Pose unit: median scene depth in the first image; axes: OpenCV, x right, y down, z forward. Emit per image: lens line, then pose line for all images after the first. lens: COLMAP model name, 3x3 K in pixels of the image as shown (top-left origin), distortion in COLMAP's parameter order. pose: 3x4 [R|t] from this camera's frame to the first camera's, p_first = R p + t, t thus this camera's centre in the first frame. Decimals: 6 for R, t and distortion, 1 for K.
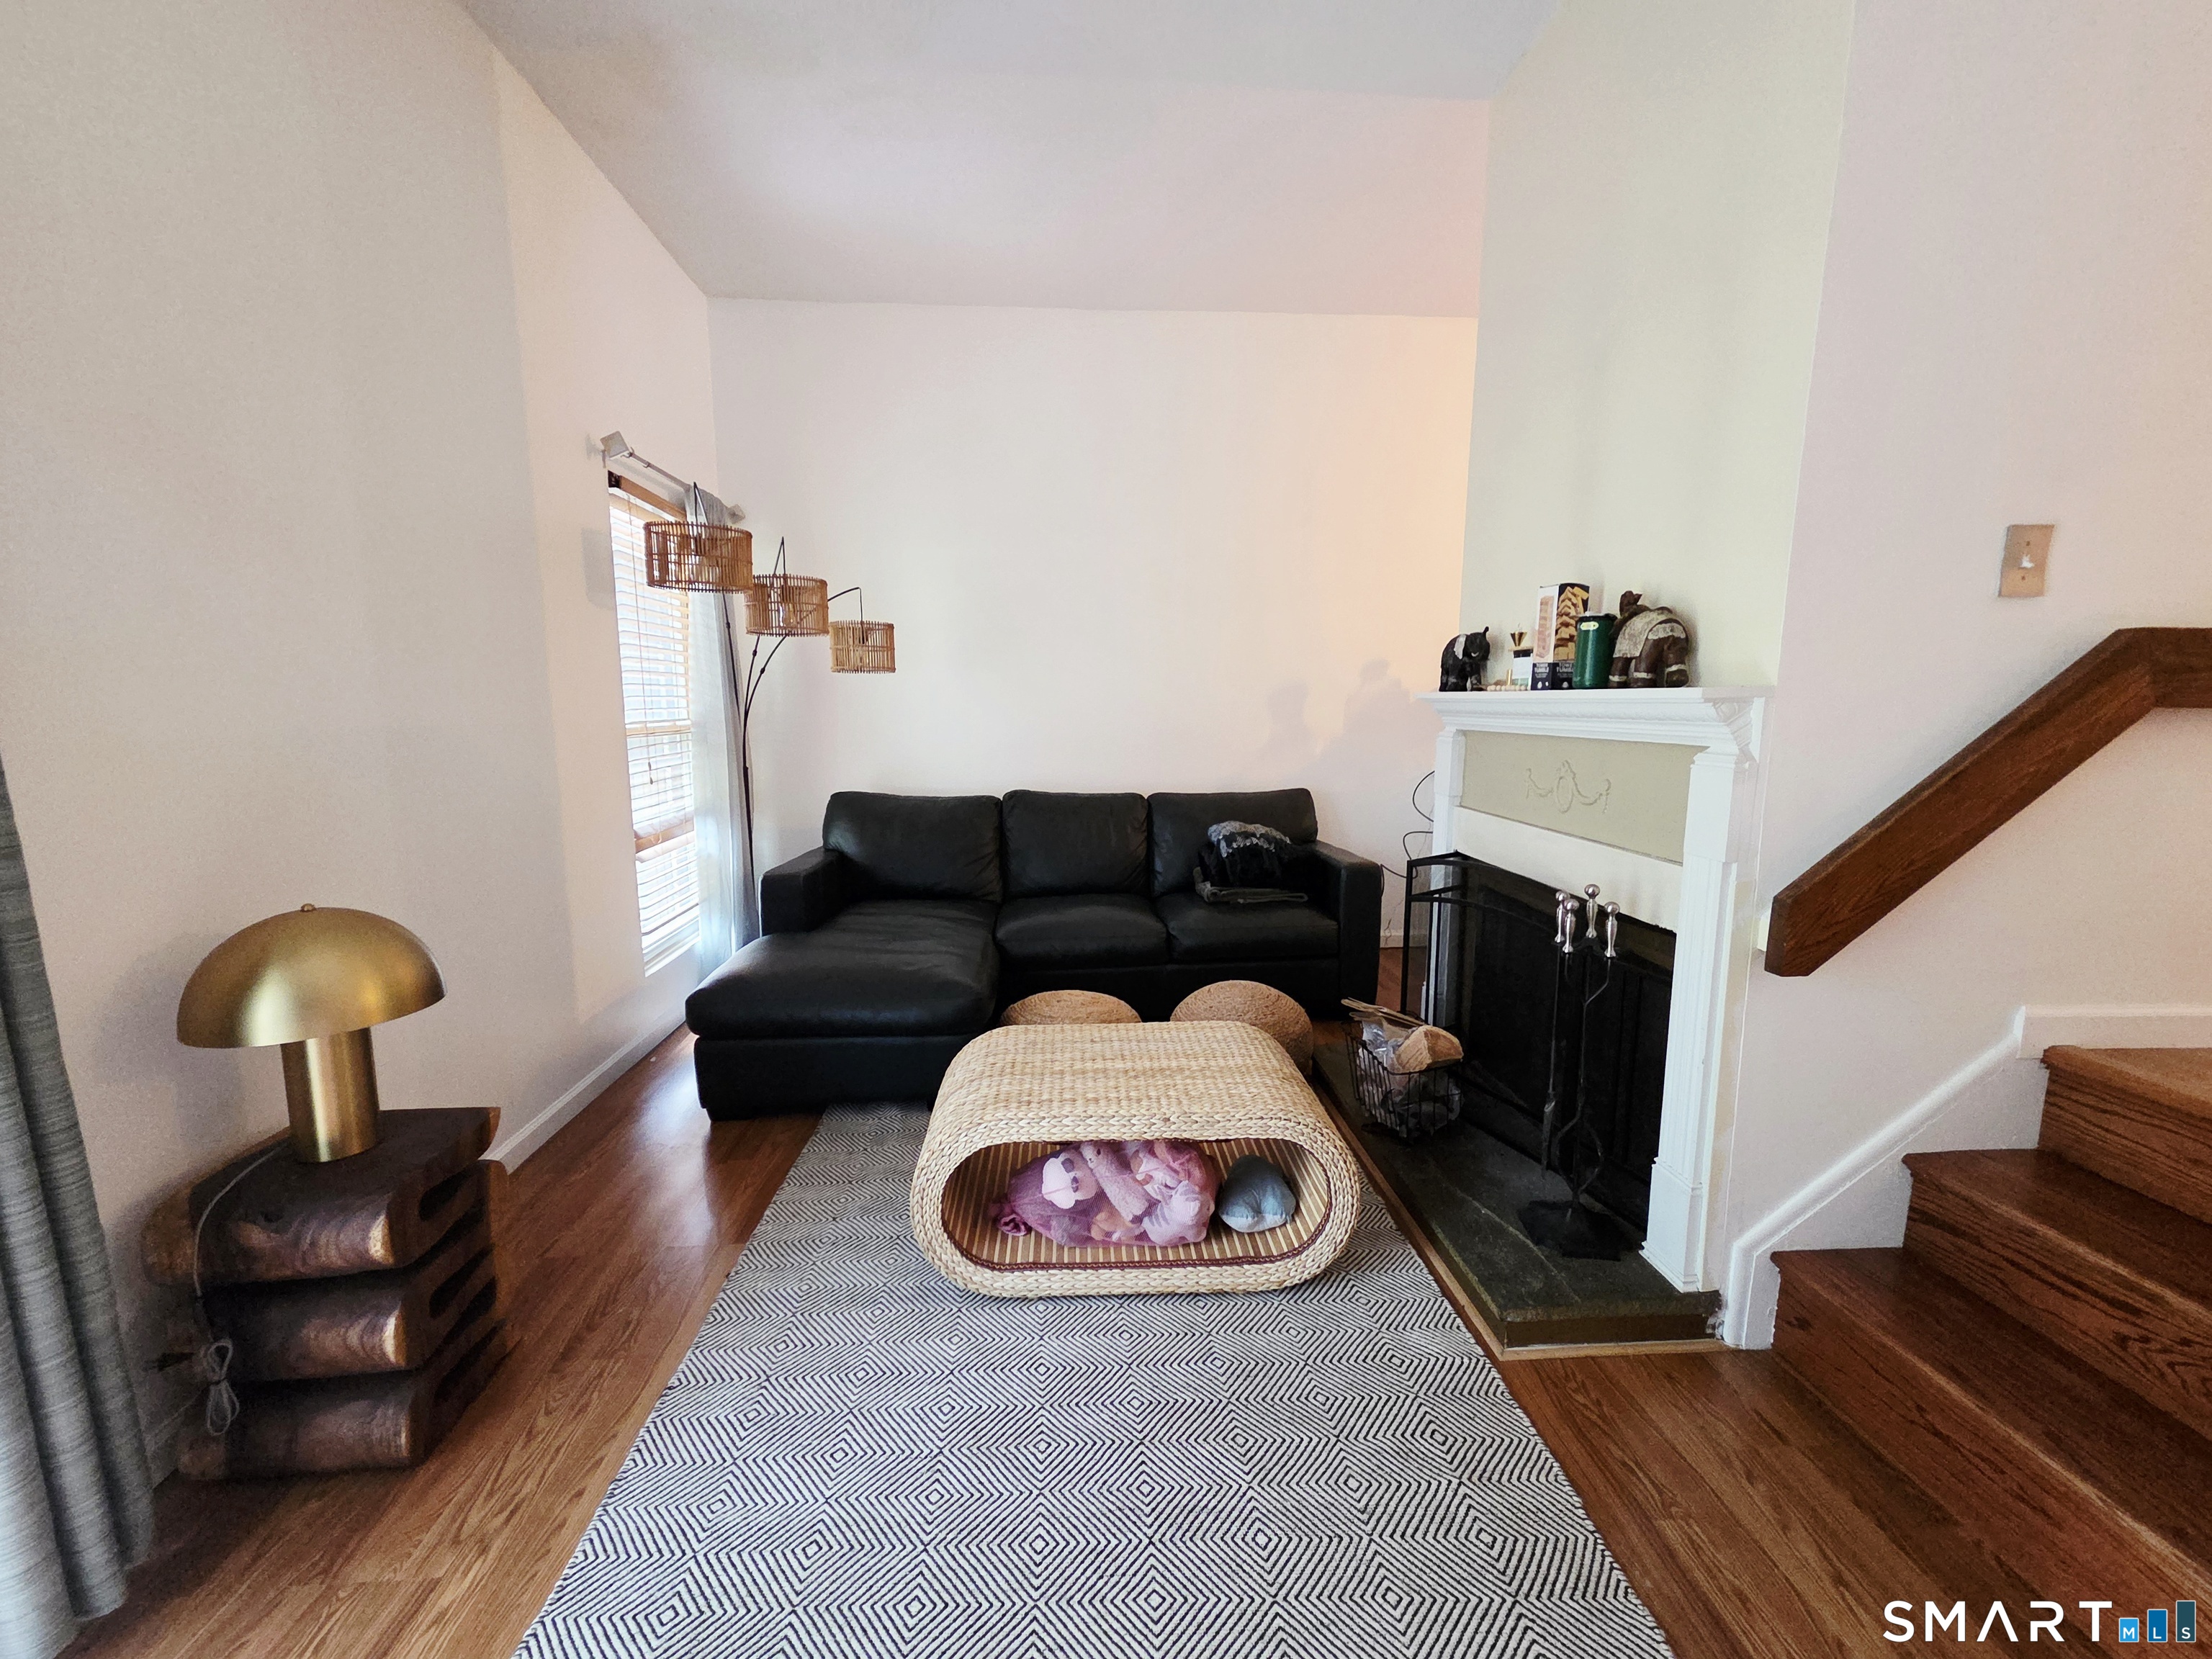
lens RADIAL K [[906.7, 0, 1111.7], [0, 906.7, 833.3], [0, 0, 1]] dist [0.002158, 0.000494]
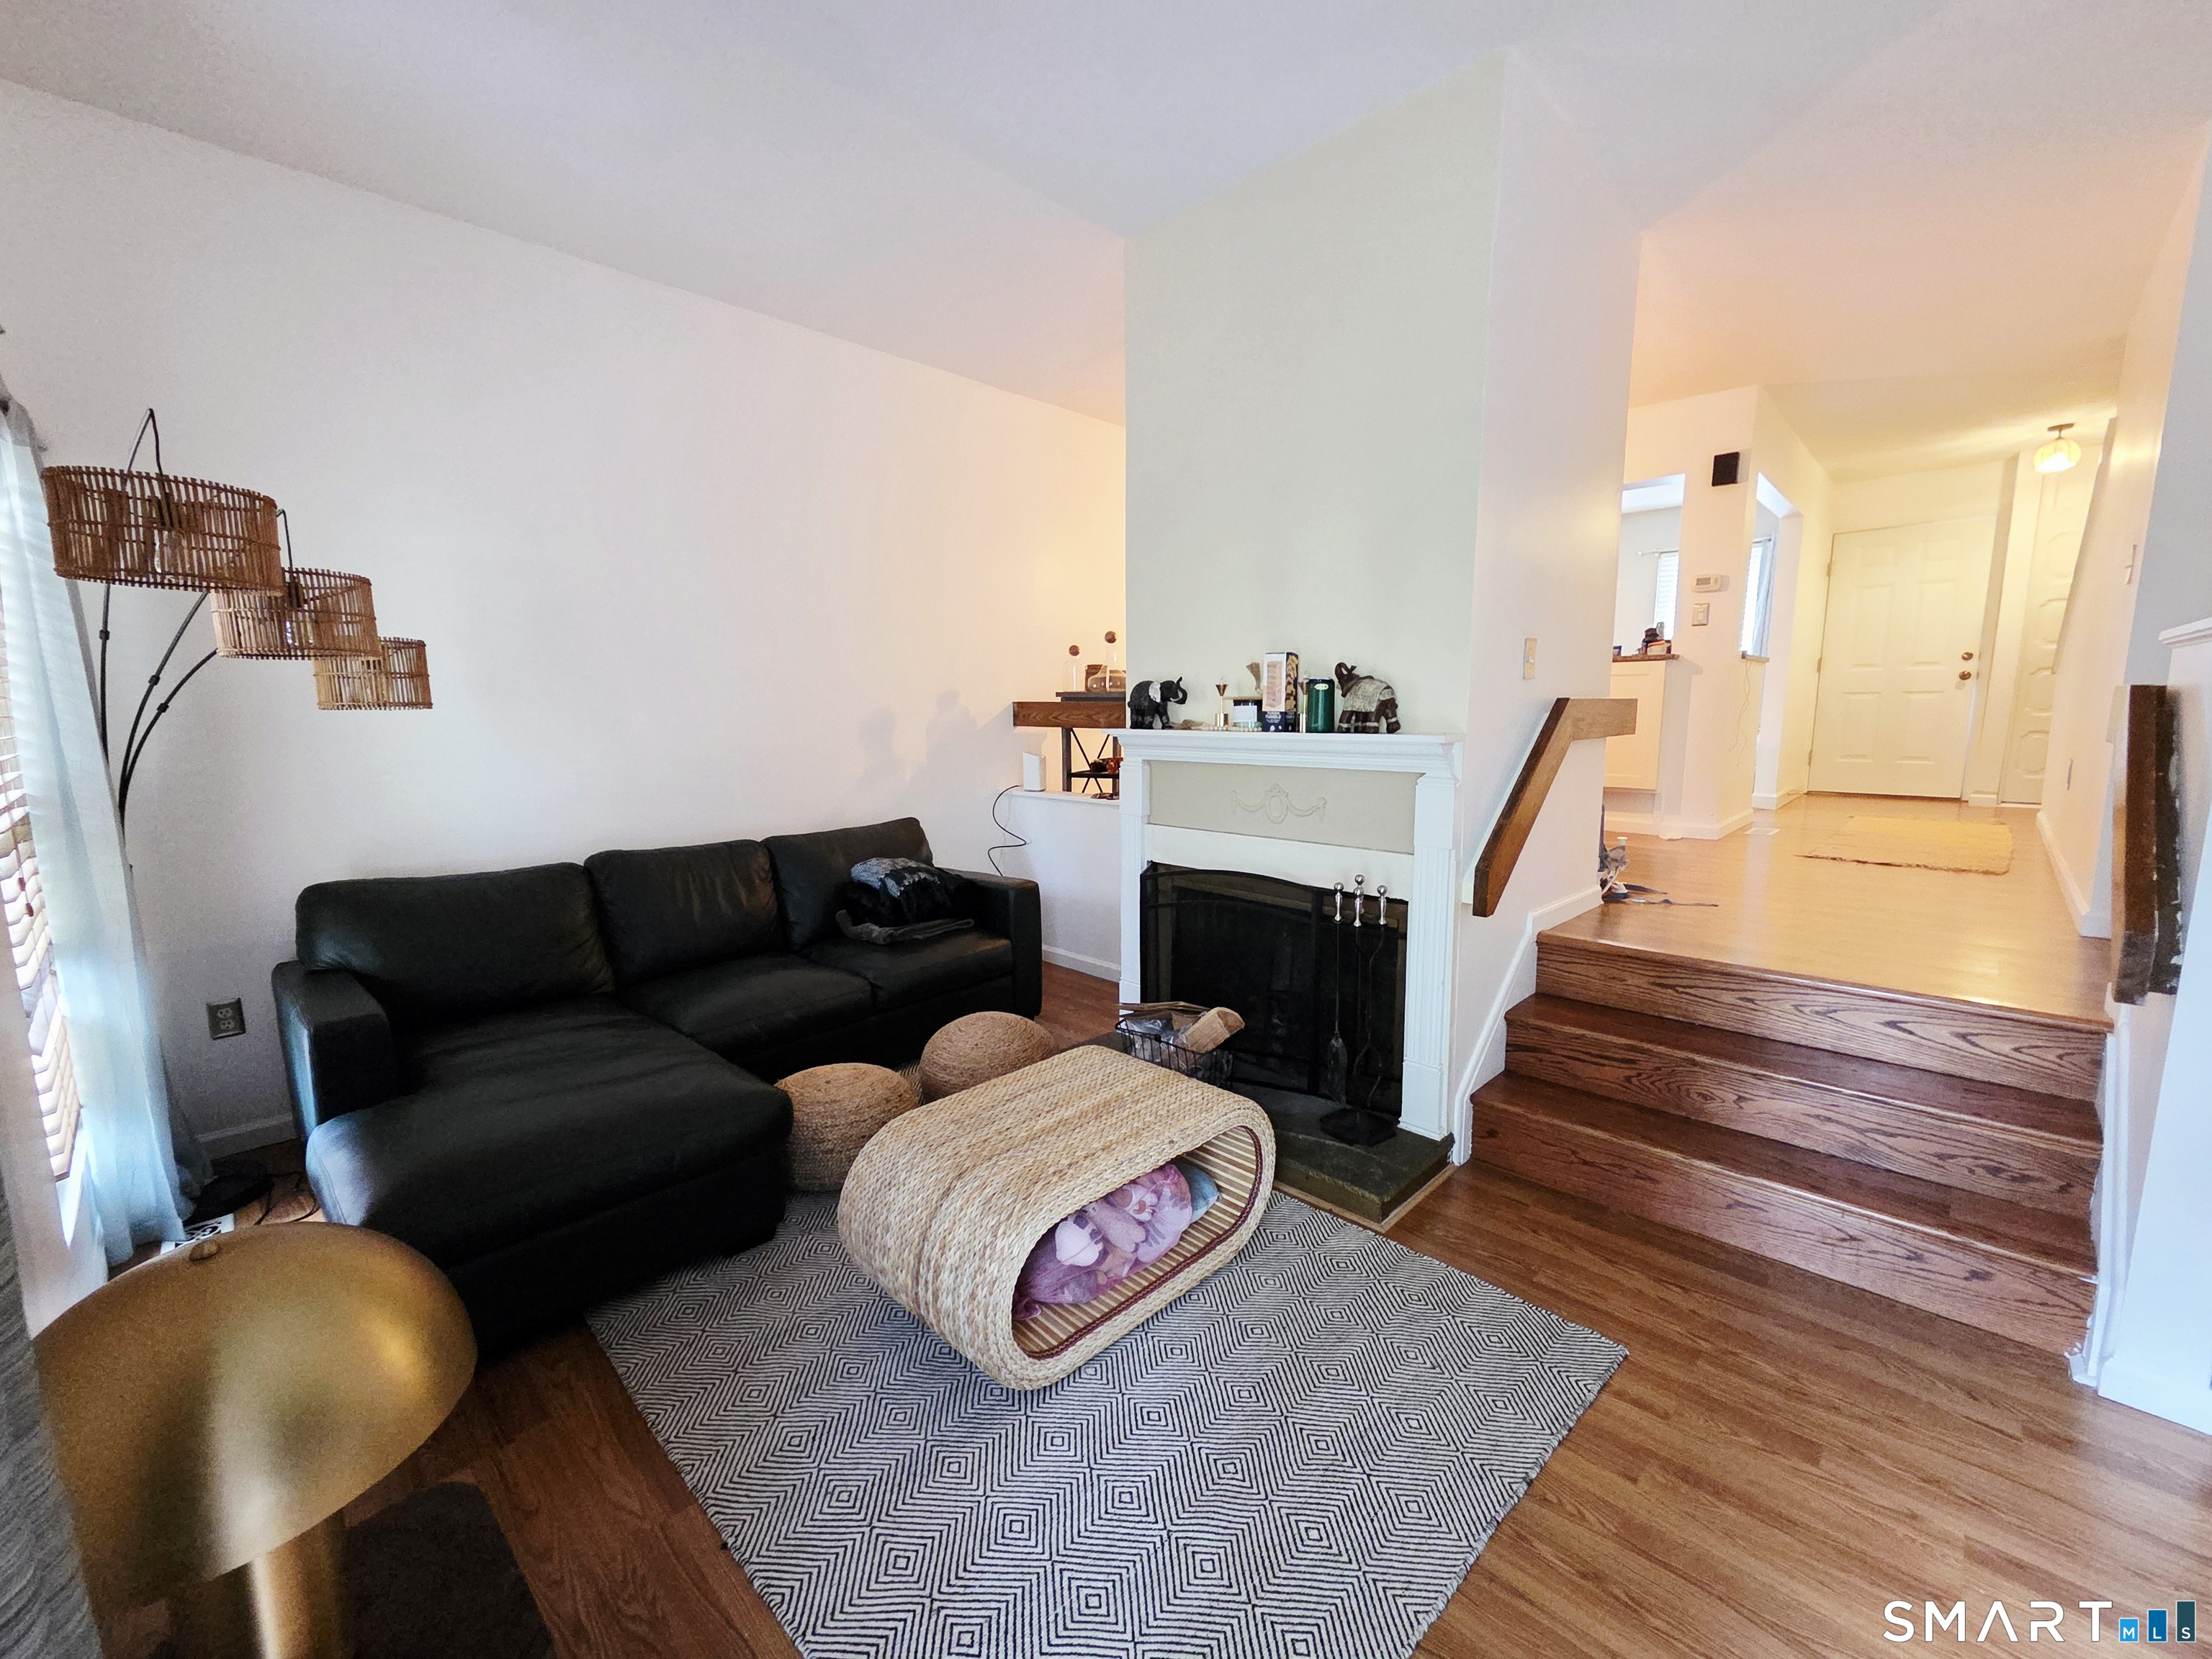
lens RADIAL K [[906.7, 0, 1115.9], [0, 906.7, 827.6], [0, 0, 1]] dist [0.002158, 0.000494]
pose [[0.740101, -0.096506, 0.665535, -0.617088], [0.105535, 0.994055, 0.026783, -0.085845], [-0.664163, 0.050415, 0.745886, 0.197701]]
